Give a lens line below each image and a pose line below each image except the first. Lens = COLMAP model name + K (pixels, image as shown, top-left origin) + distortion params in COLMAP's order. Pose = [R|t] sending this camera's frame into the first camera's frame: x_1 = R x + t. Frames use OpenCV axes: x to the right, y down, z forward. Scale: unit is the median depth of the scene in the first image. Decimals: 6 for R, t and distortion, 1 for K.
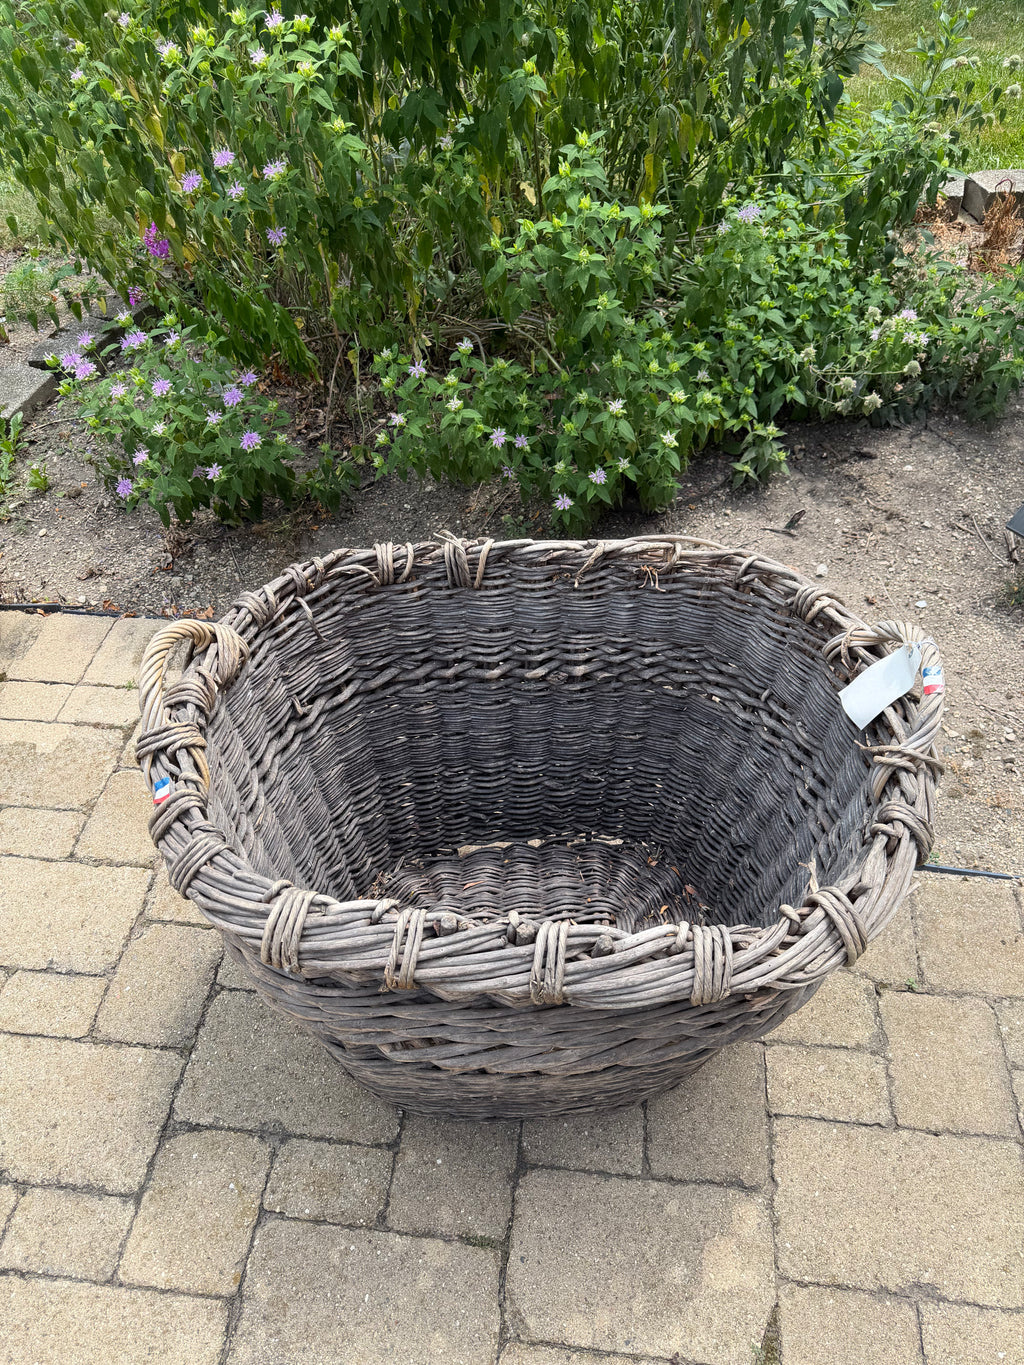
lens RADIAL K [[948.6, 0, 531.4], [0, 948.6, 681.1], [0, 0, 1]] dist [0.034944, -0.033566]
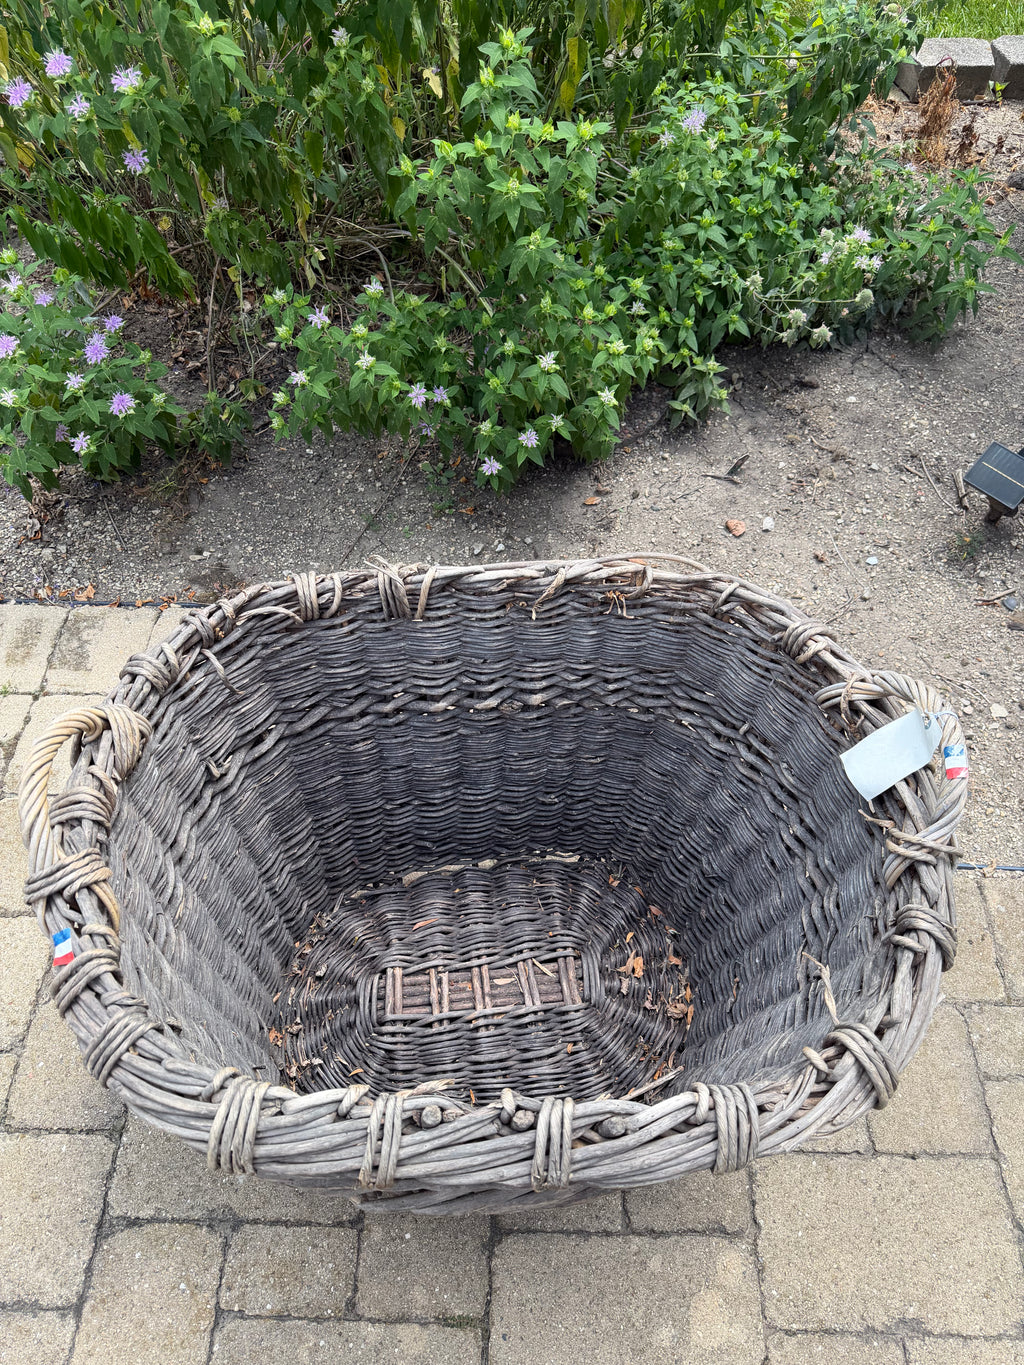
lens RADIAL K [[948.6, 0, 531.4], [0, 948.6, 681.1], [0, 0, 1]] dist [0.034944, -0.033566]
pose [[0.993924, -0.047544, 0.099266, -0.041232], [0.033749, 0.990094, 0.136293, -0.152587], [-0.104762, -0.132114, 0.985683, 0.127701]]
